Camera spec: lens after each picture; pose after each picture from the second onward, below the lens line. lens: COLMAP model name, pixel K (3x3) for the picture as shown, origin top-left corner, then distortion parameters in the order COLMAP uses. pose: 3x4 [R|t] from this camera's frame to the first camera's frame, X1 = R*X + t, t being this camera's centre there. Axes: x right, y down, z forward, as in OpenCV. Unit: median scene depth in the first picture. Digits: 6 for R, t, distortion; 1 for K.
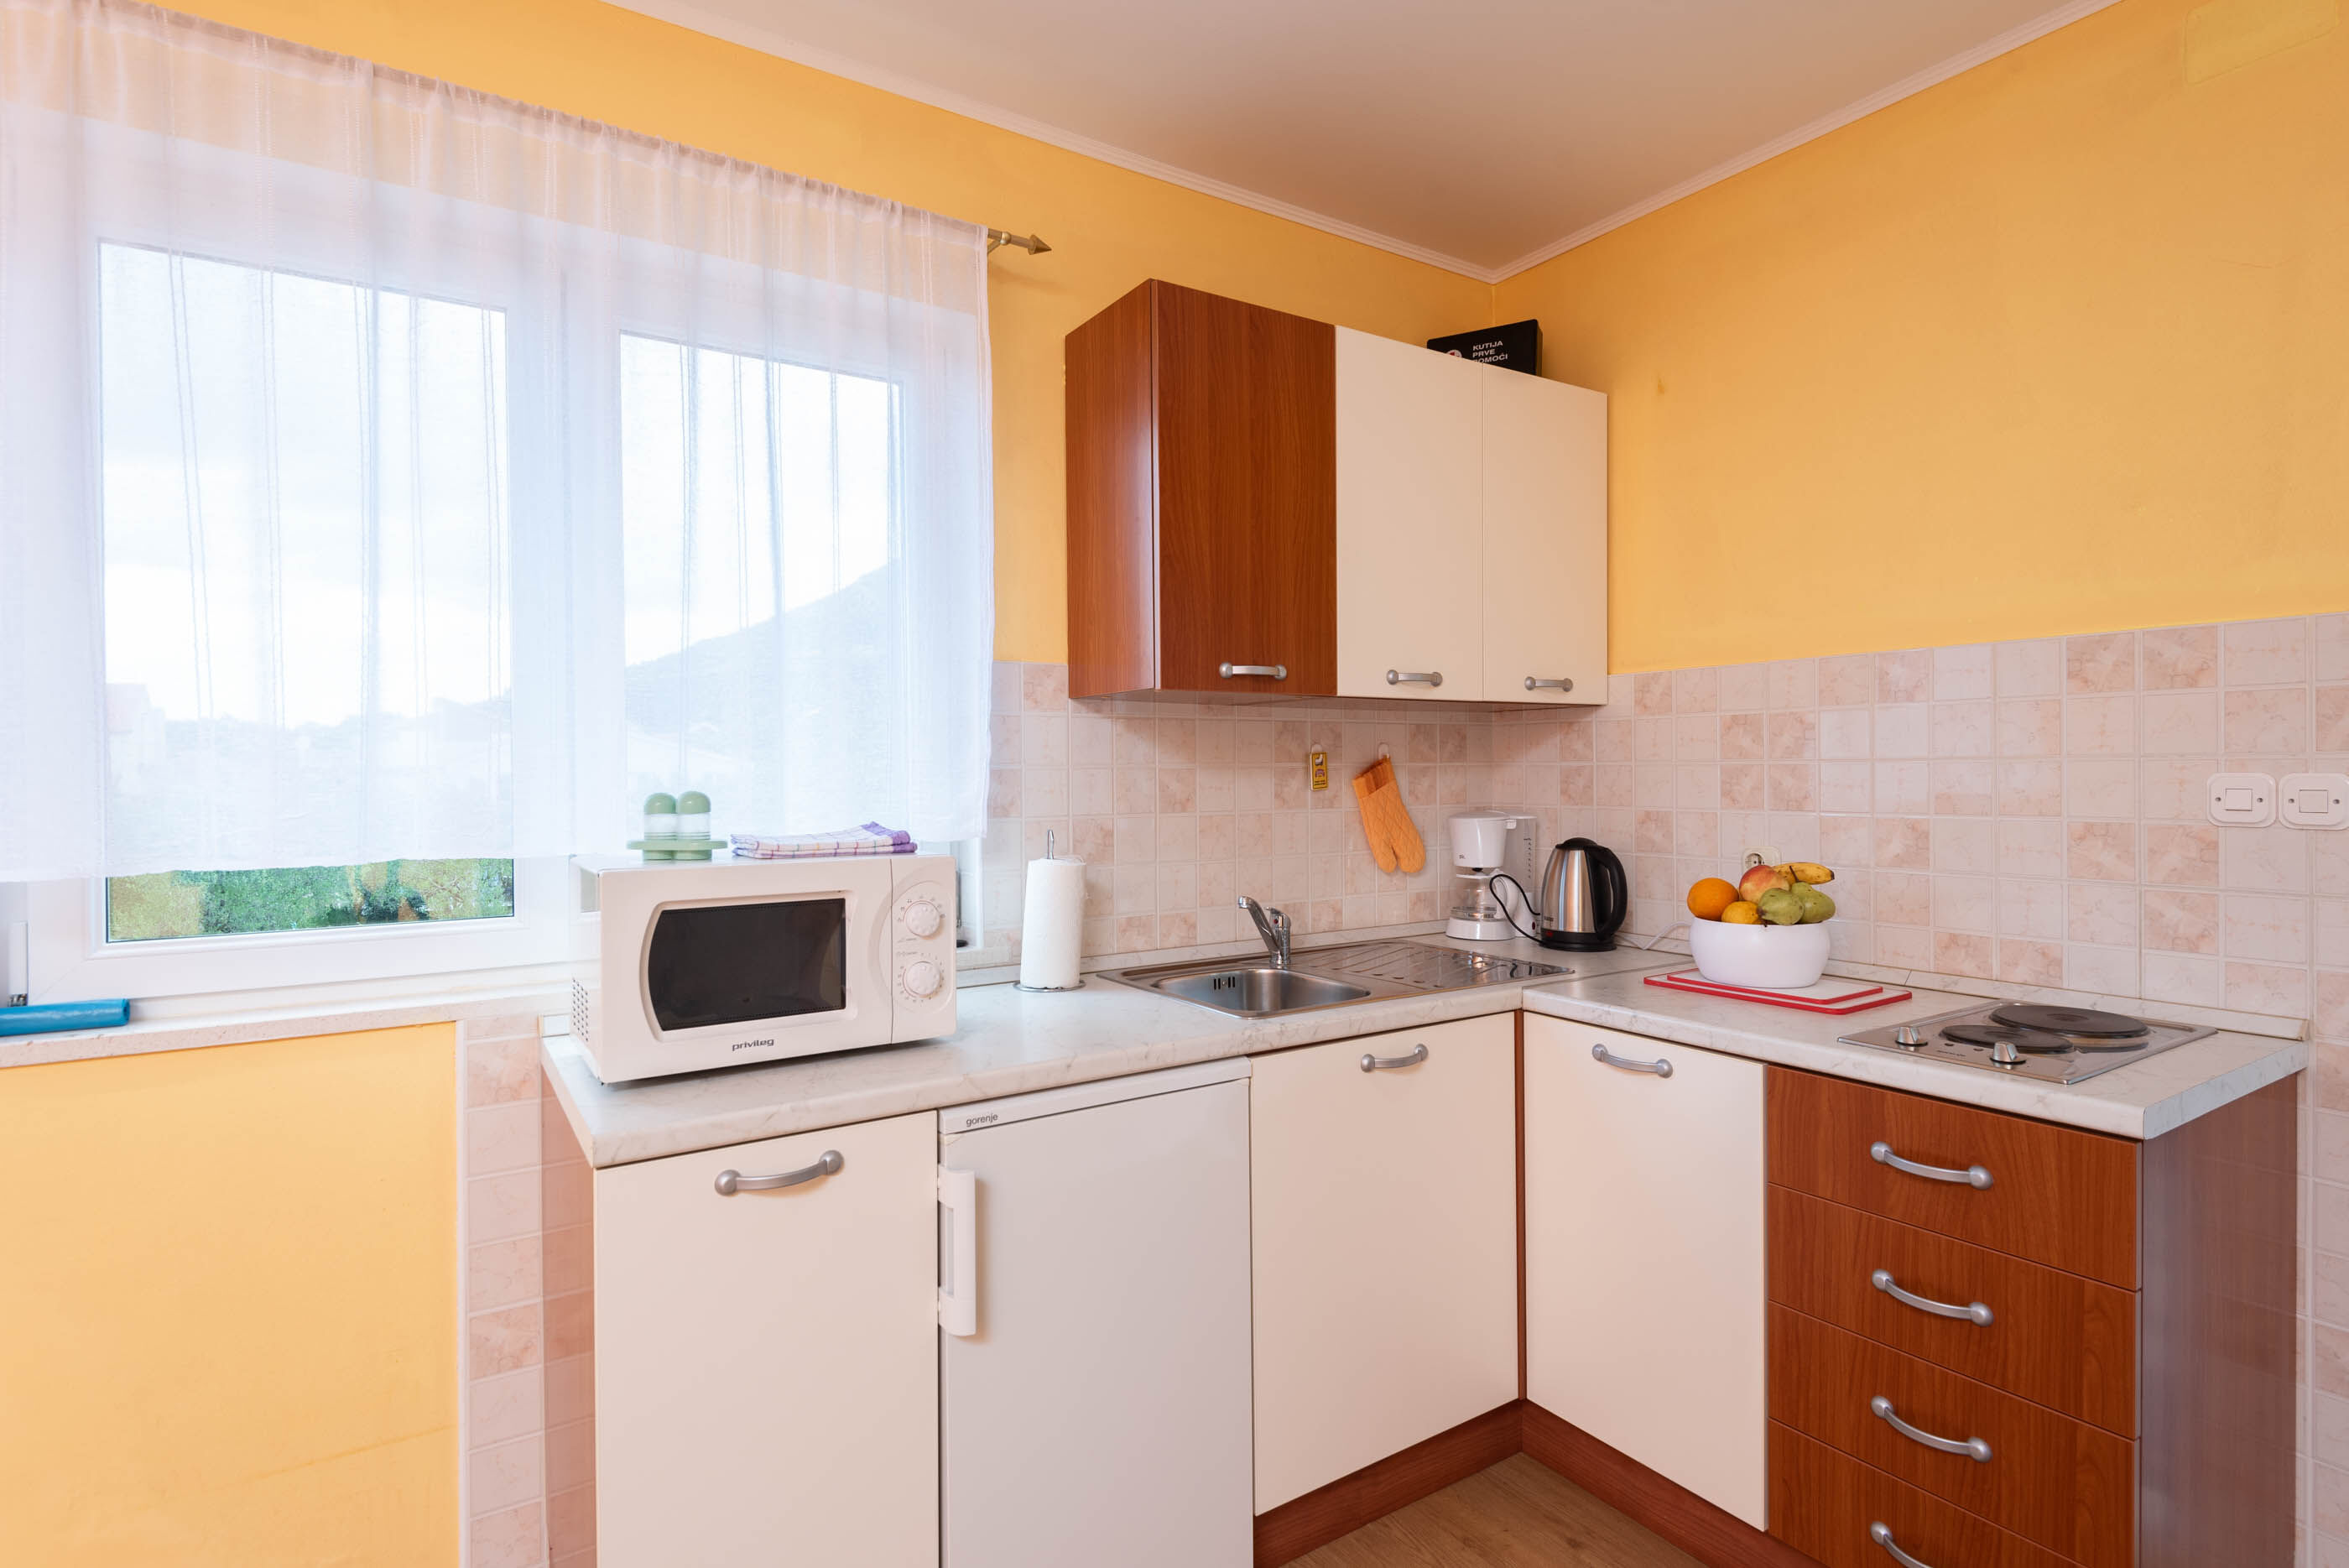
lens RADIAL K [[1176.9, 0, 1166.5], [0, 1176.9, 771.3], [0, 0, 1]] dist [0.020719, -0.016339]
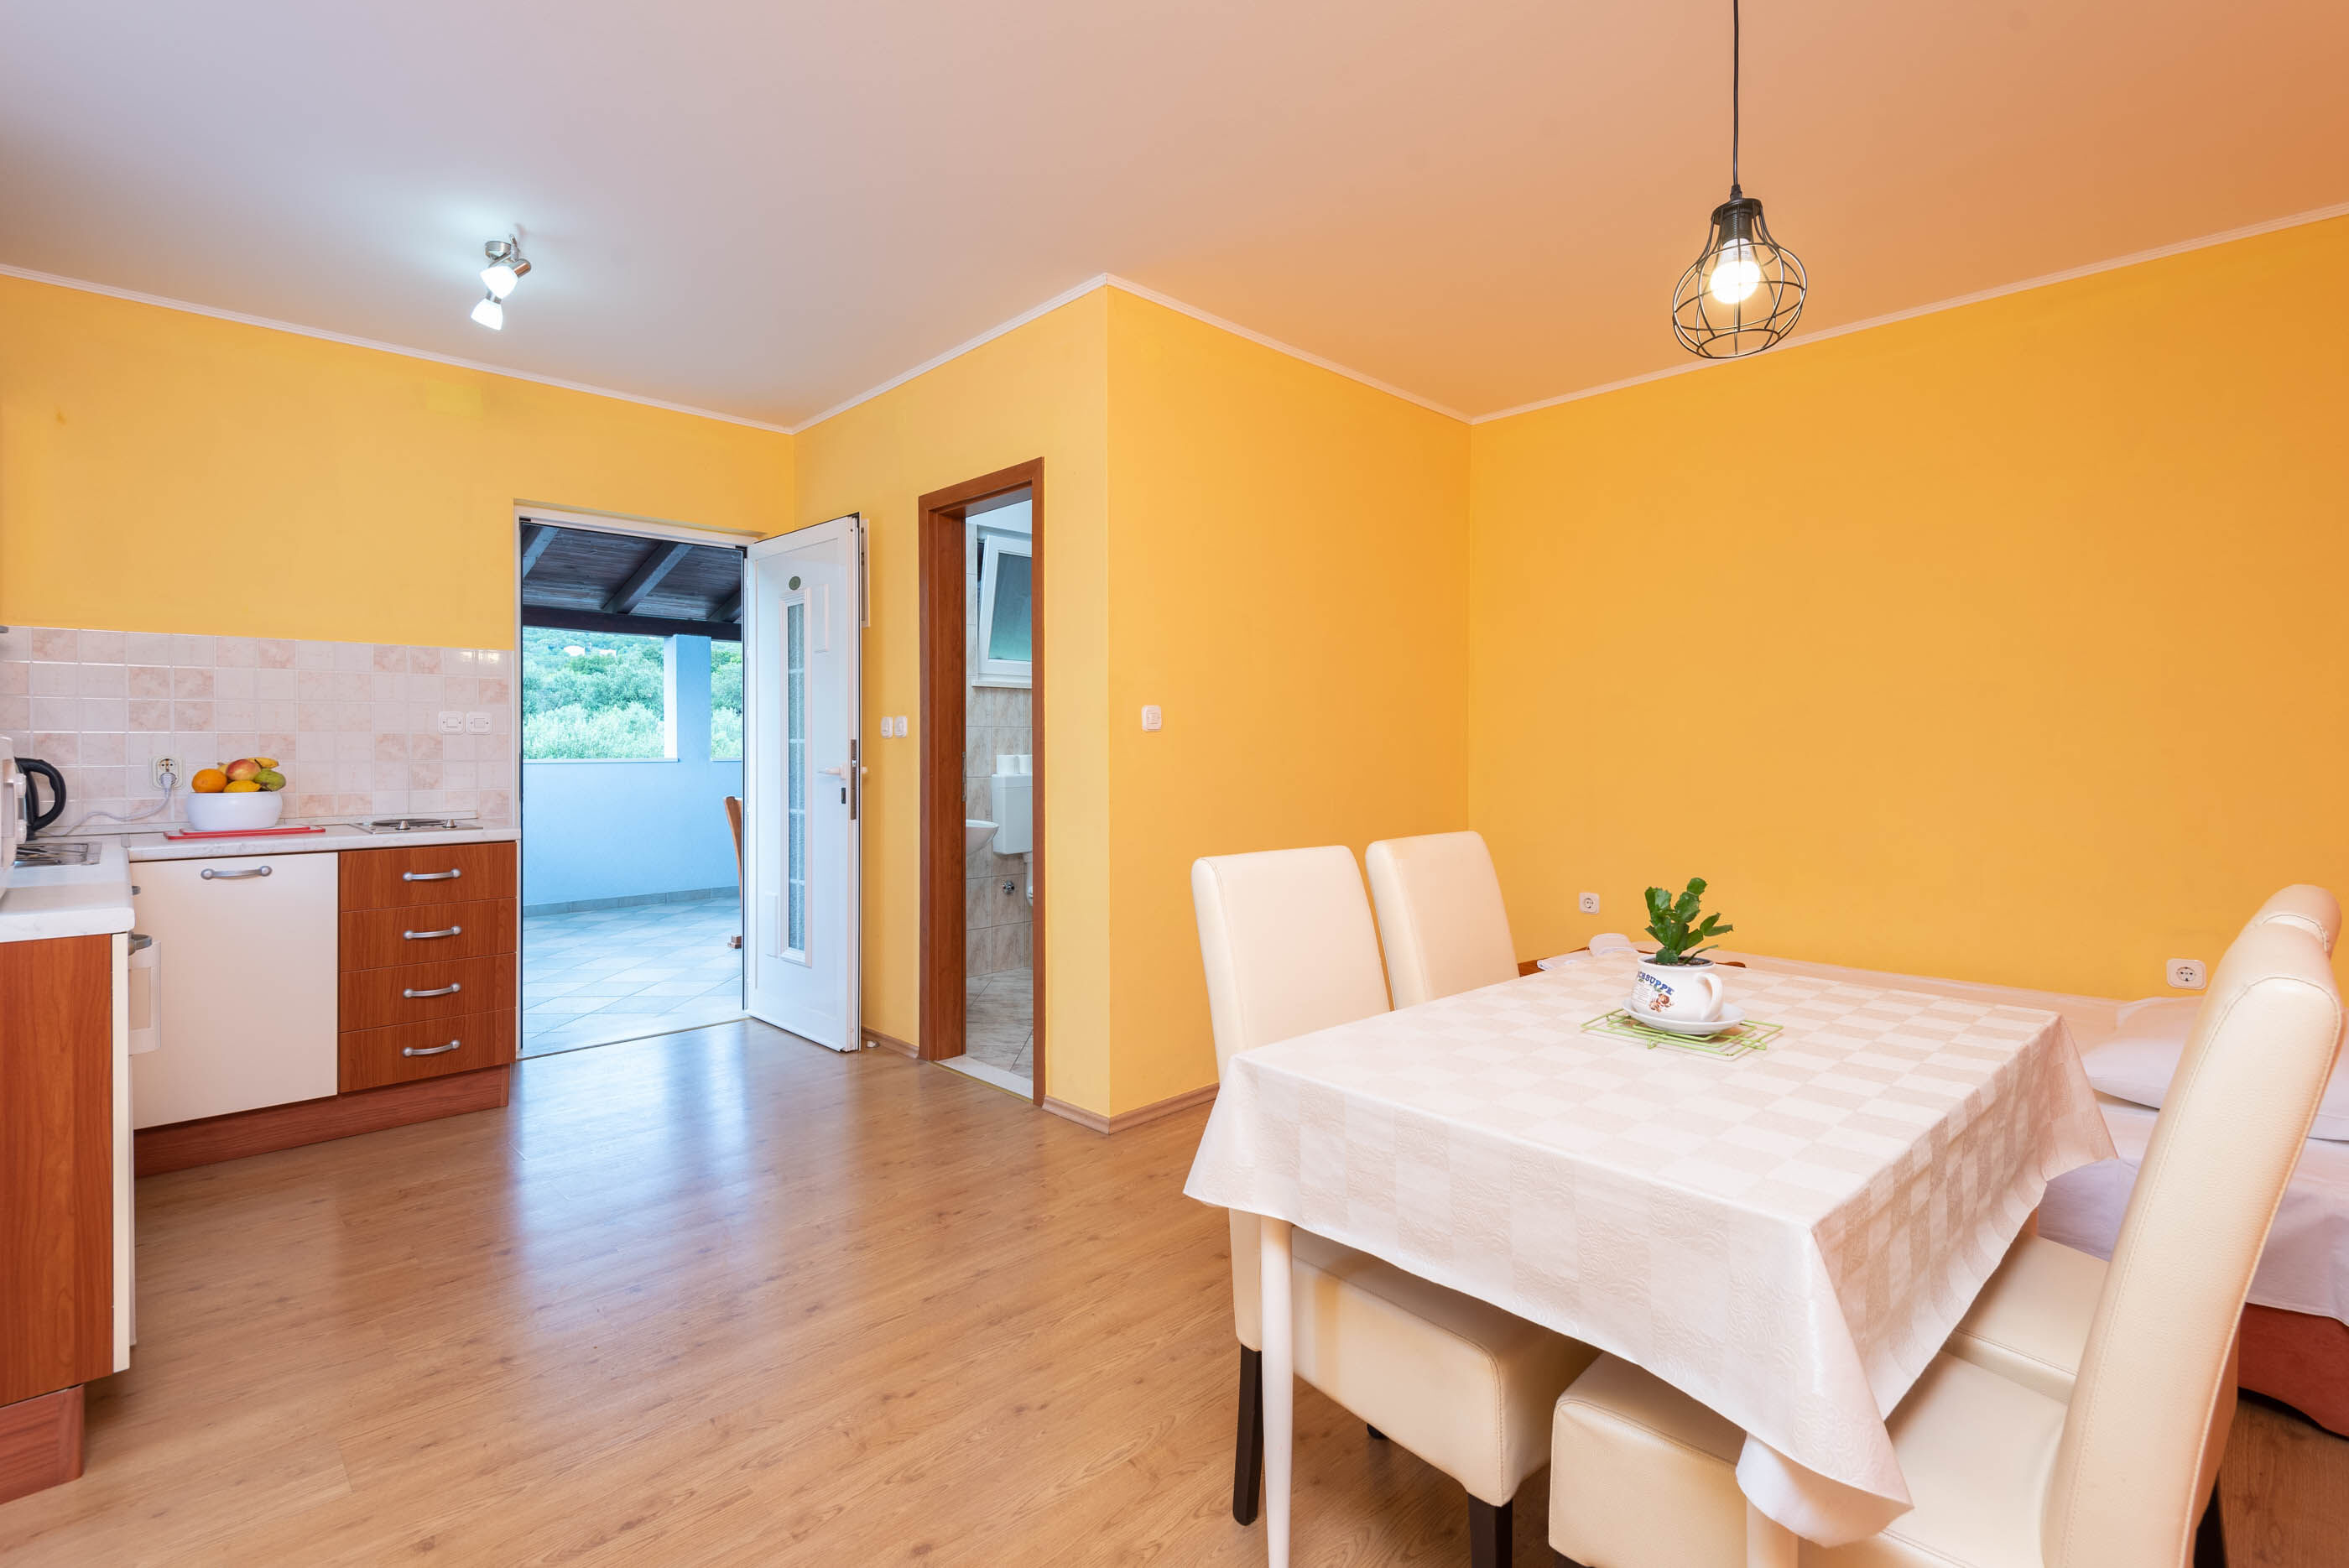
lens RADIAL K [[1087.6, 0, 1167.1], [0, 1087.6, 764.4], [0, 0, 1]] dist [-0.000933, -0.000500]
pose [[-0.189005, -0.008840, 0.981936, -1.237436], [0.007344, 0.999919, 0.010416, 0.078496], [-0.981949, 0.009180, -0.188925, 0.000103]]
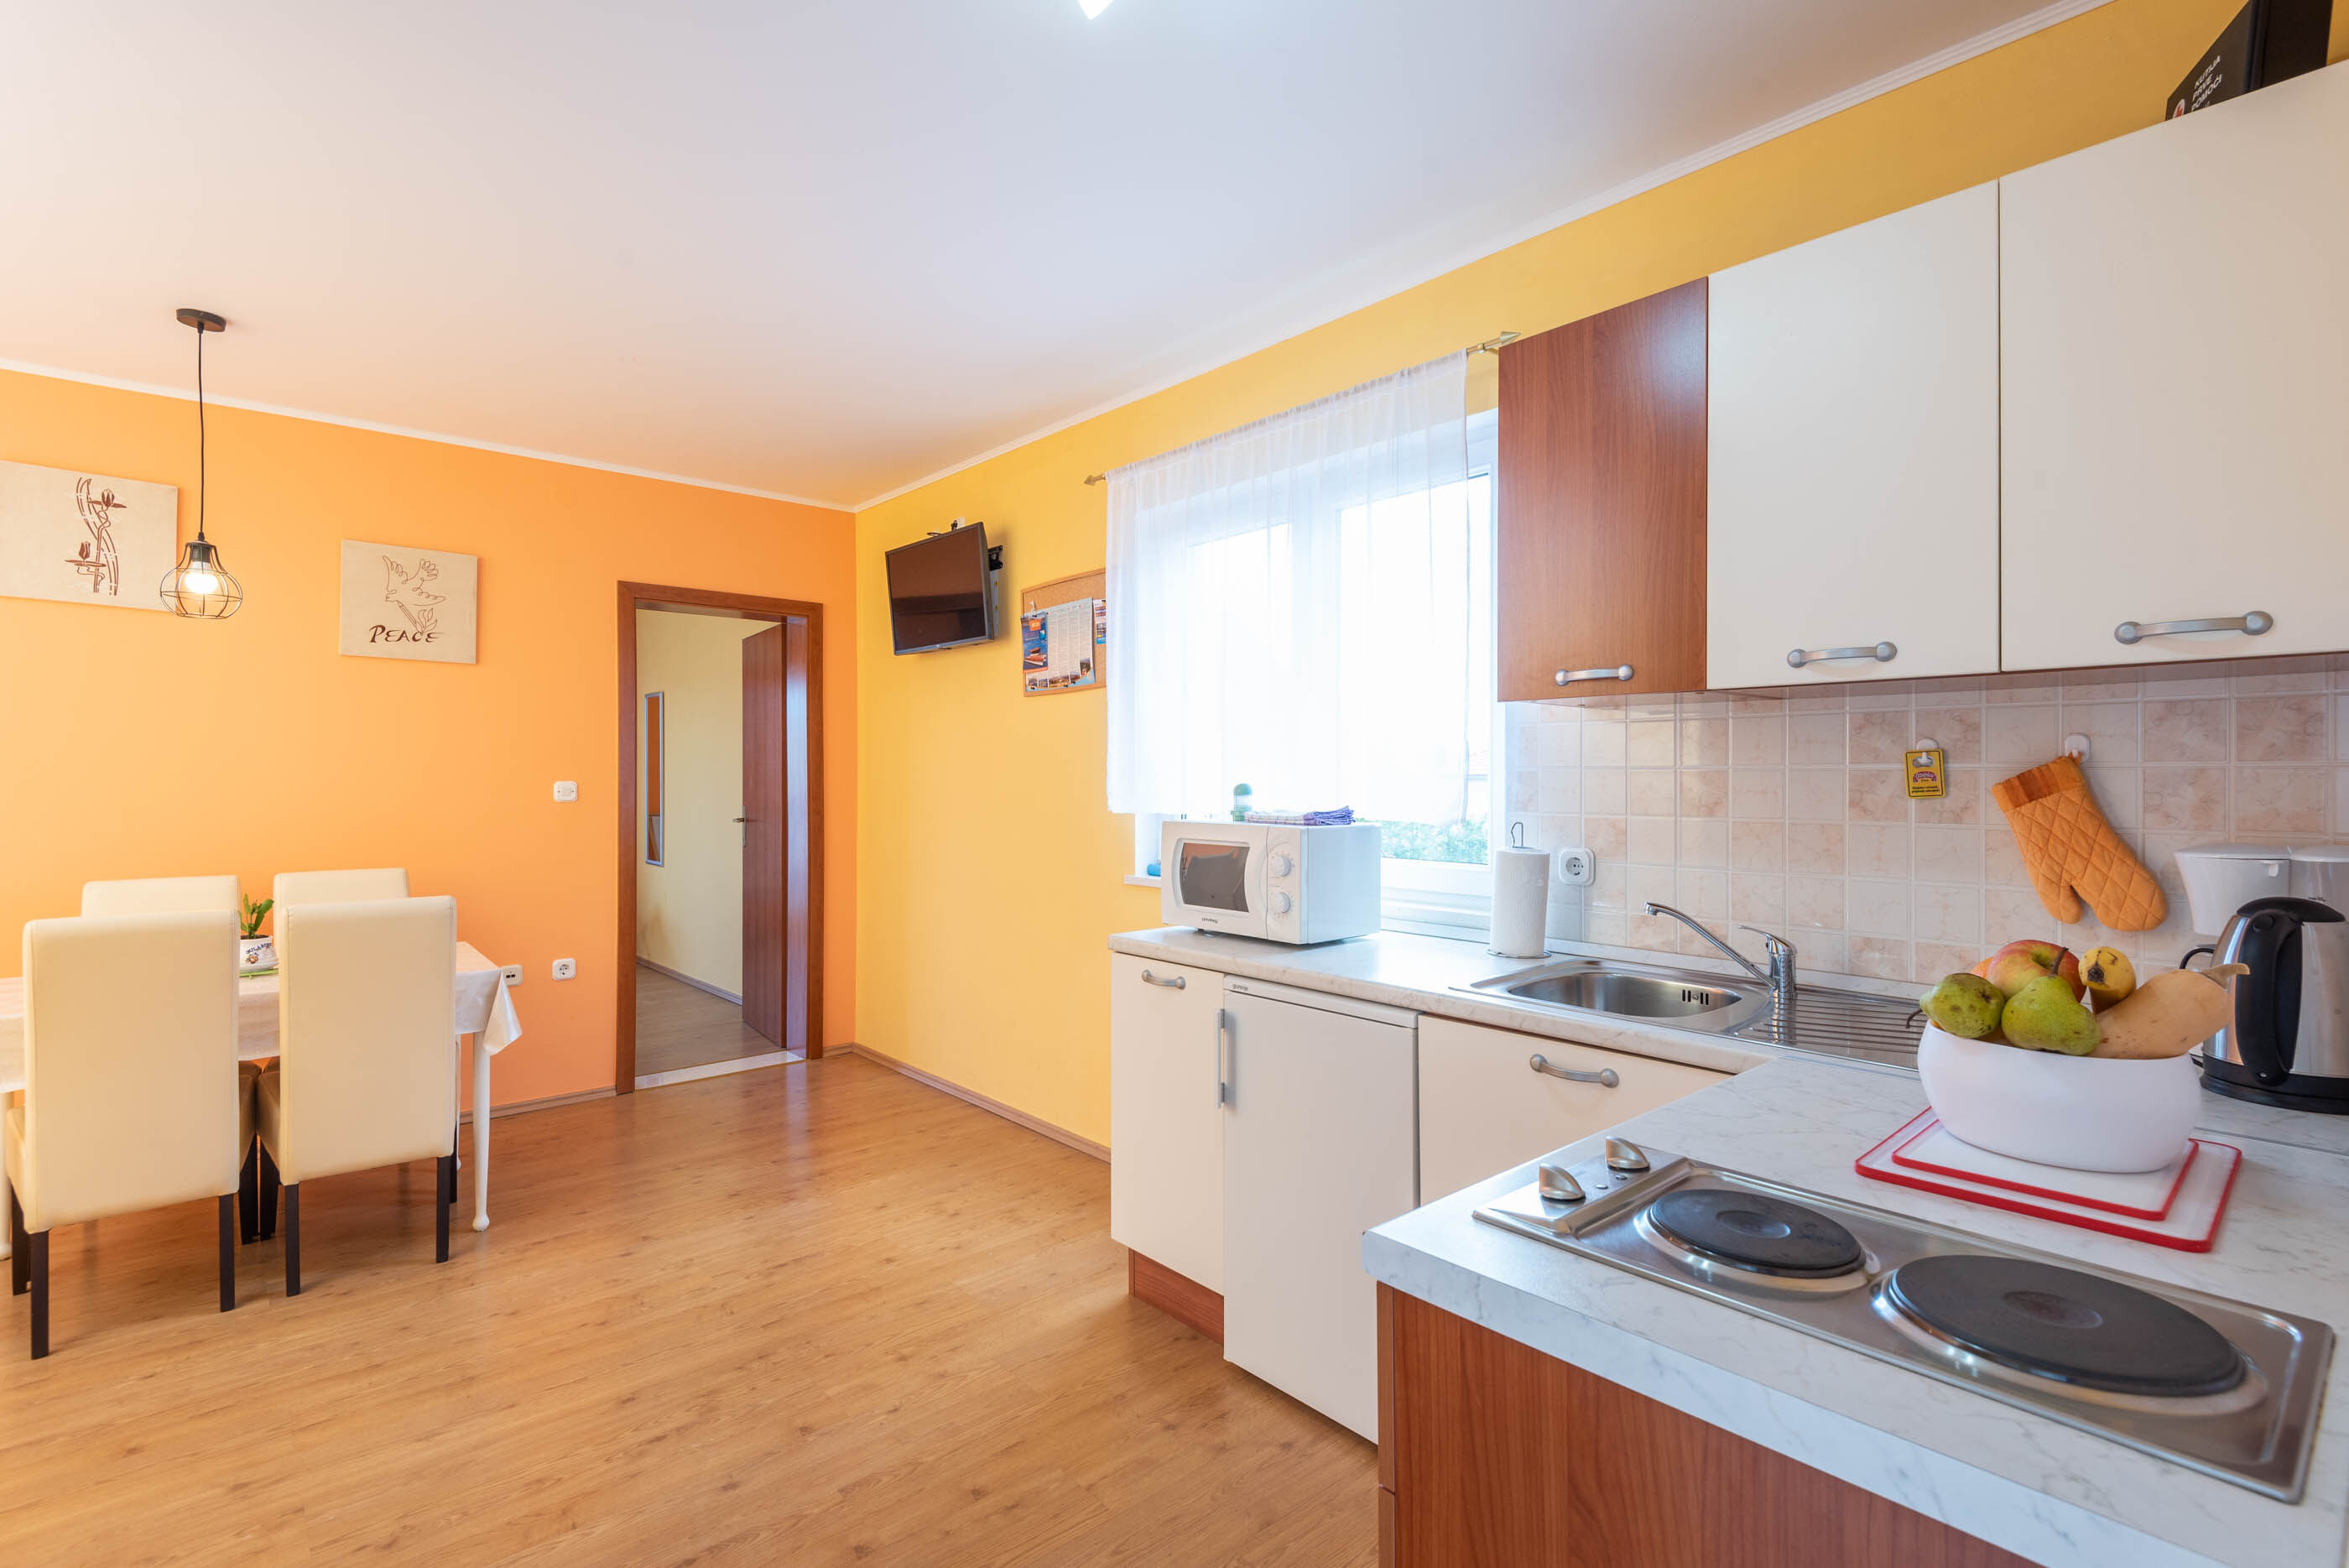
lens RADIAL K [[1087.6, 0, 1167.1], [0, 1087.6, 764.4], [0, 0, 1]] dist [-0.000933, -0.000500]
pose [[0.146618, -0.003810, -0.989186, 0.947493], [-0.002825, 0.999987, -0.004270, -0.002334], [0.989189, 0.003420, 0.146605, 0.496127]]
